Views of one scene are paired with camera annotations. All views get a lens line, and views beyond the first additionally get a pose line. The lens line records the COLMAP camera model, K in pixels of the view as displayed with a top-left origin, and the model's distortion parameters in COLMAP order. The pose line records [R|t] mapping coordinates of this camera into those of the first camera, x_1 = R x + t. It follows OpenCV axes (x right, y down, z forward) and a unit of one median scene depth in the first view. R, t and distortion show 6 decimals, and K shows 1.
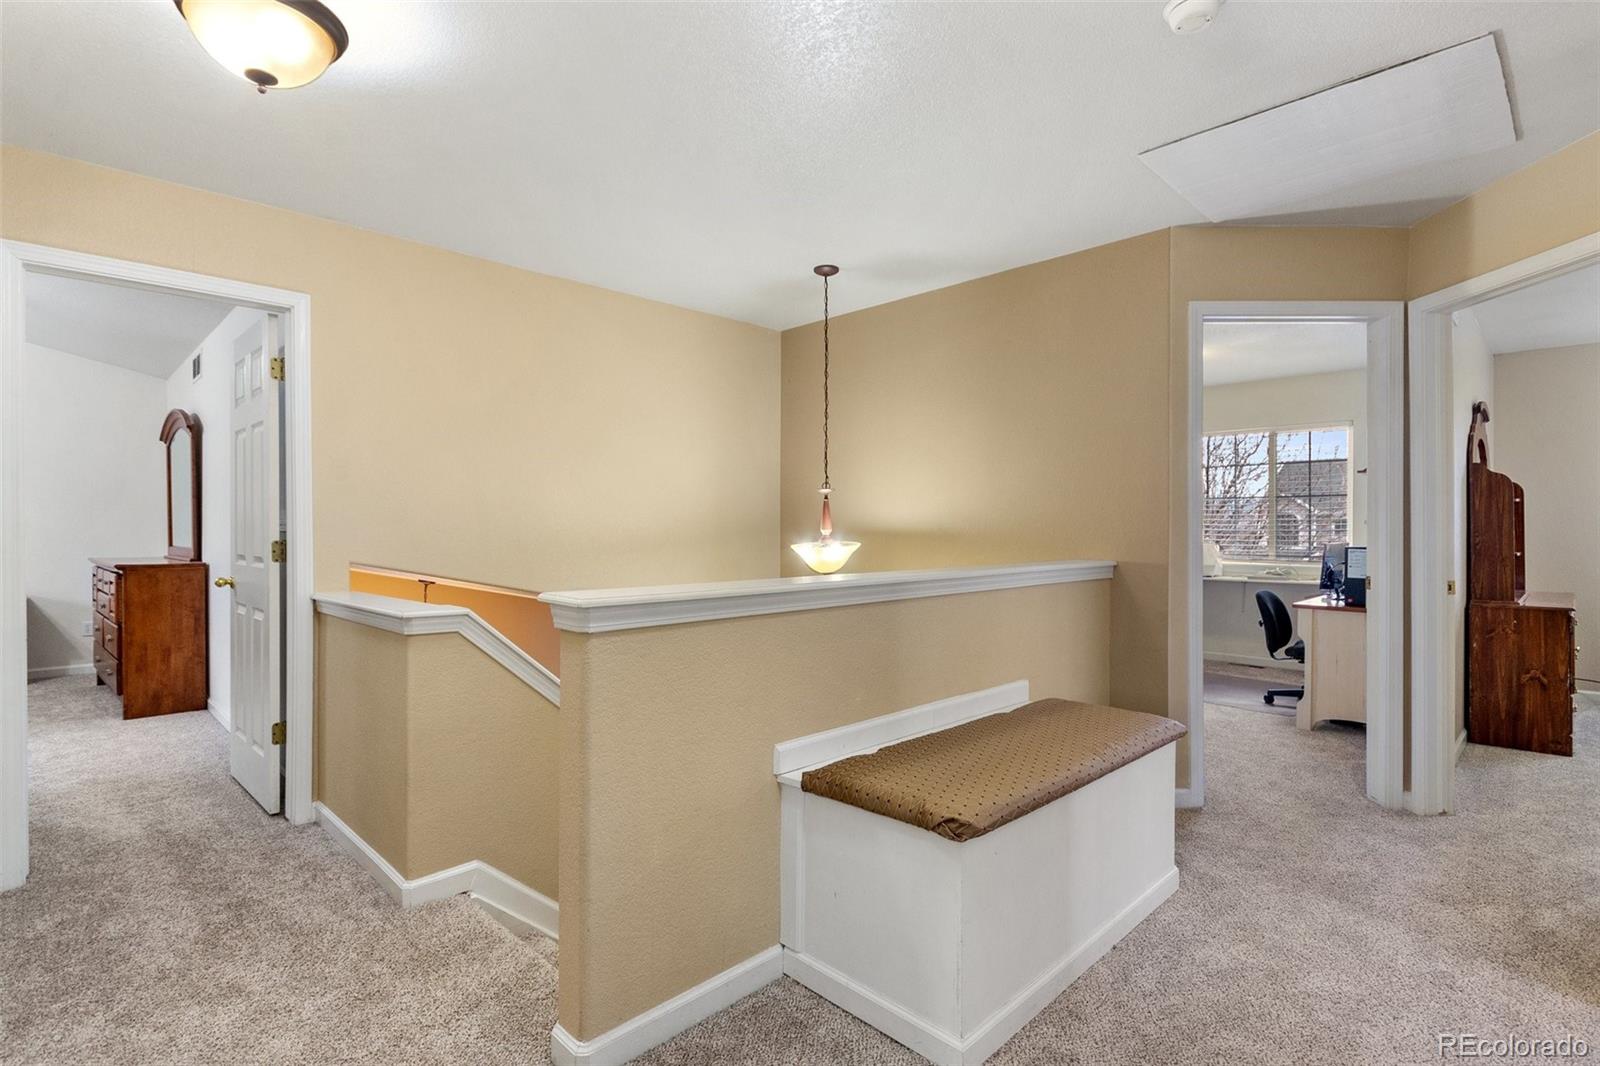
lens RADIAL K [[768.4, 0, 803.2], [0, 768.4, 526.8], [0, 0, 1]] dist [0.005617, -0.006391]
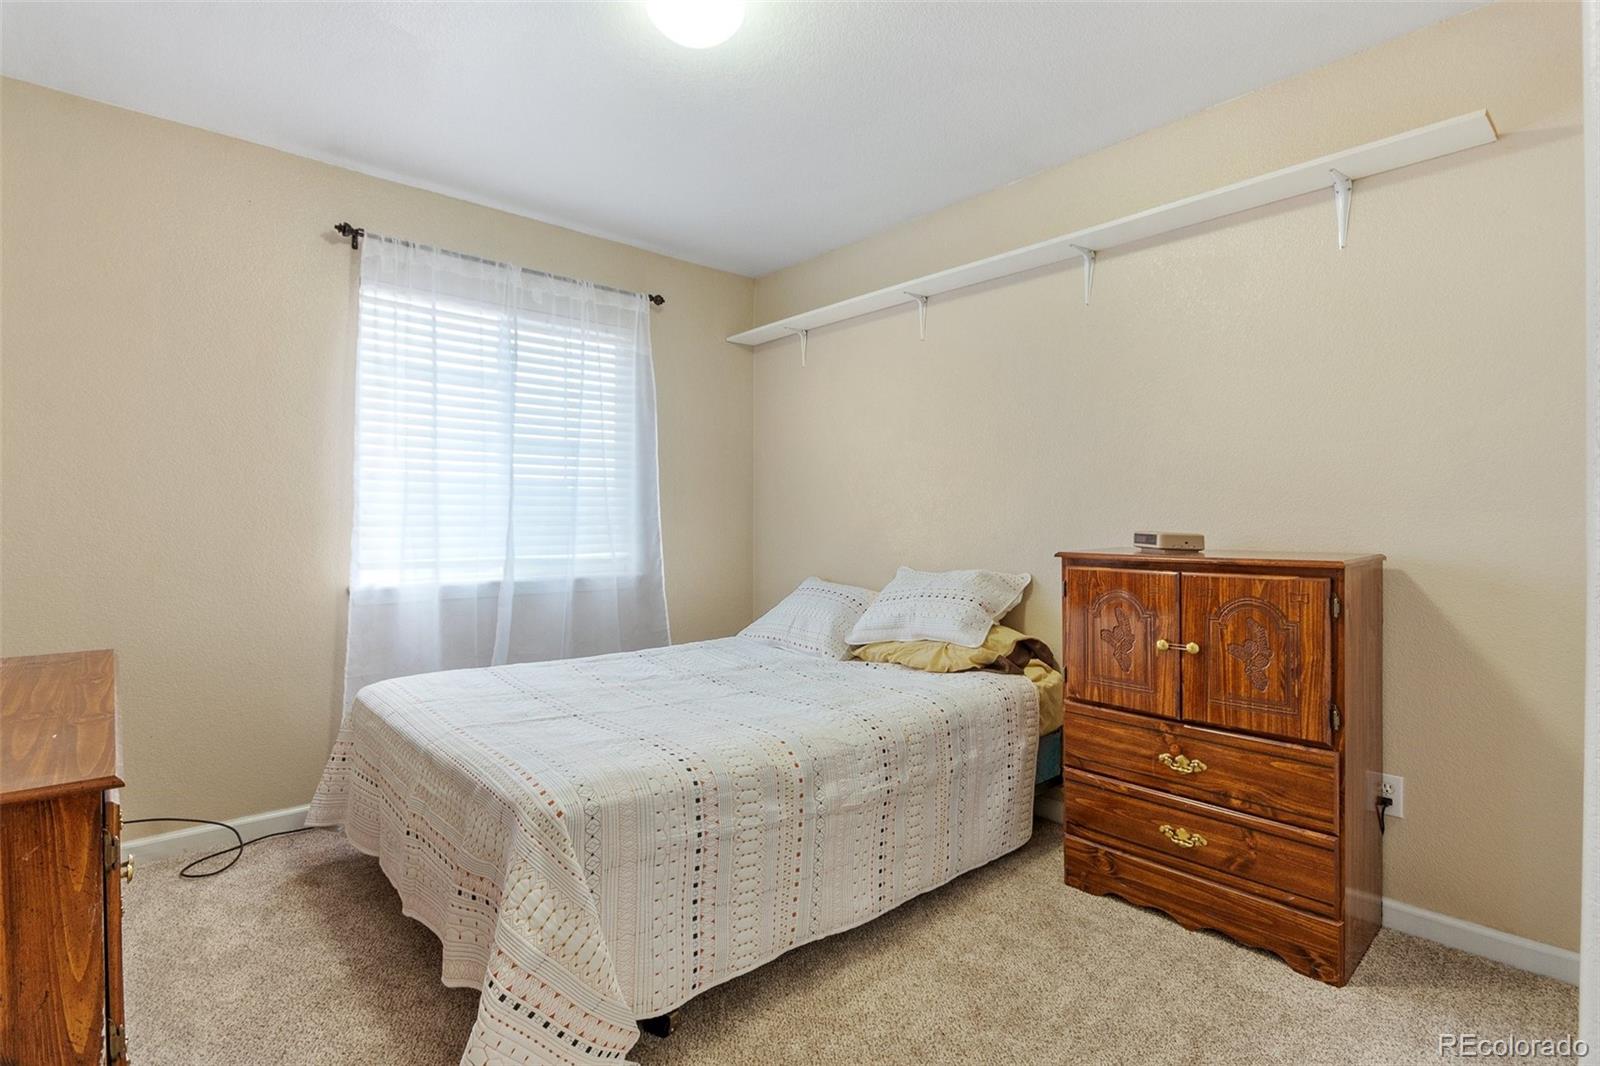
lens RADIAL K [[768.4, 0, 799.6], [0, 768.4, 528.4], [0, 0, 1]] dist [0.005617, -0.006391]
pose [[0.052390, -0.004067, 0.998618, 0.719916], [-0.001423, 0.999990, 0.004147, 0.020689], [-0.998626, -0.001638, 0.052384, 0.720030]]
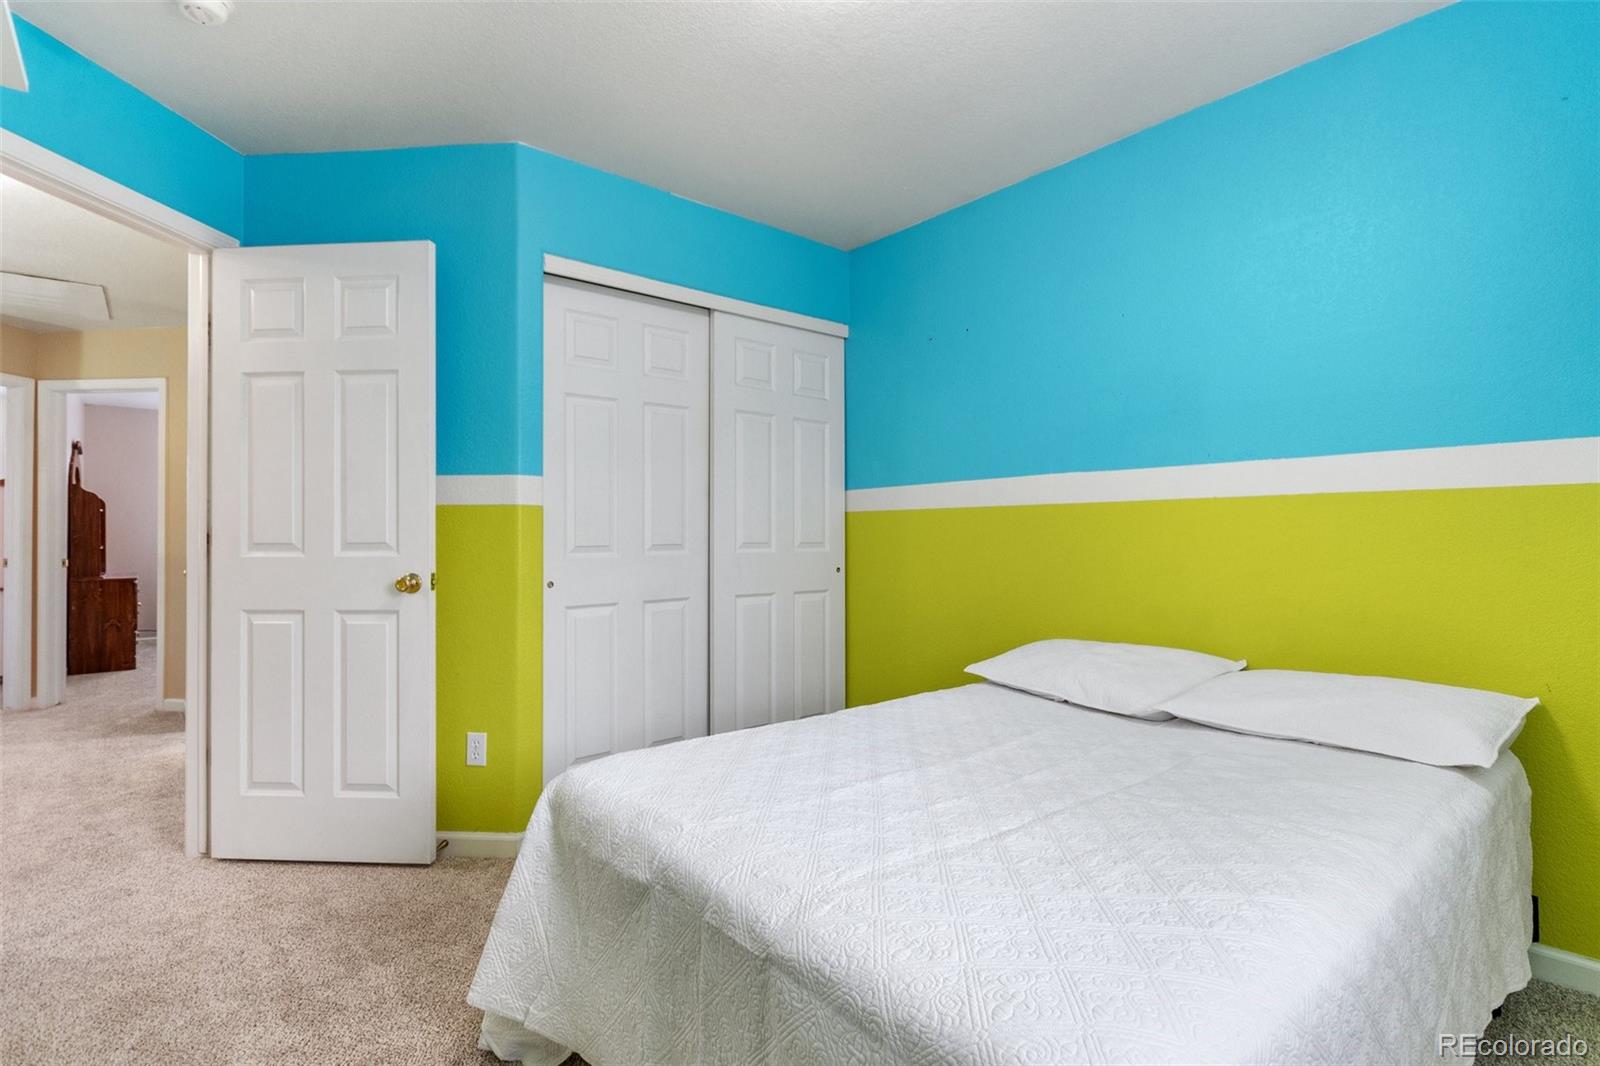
lens RADIAL K [[768.4, 0, 807.8], [0, 768.4, 529.9], [0, 0, 1]] dist [0.005617, -0.006391]
pose [[0.069267, 0.010227, 0.997546, -0.503941], [0.000732, 0.999947, -0.010302, 0.021083], [-0.997598, 0.001444, 0.069256, -0.511491]]
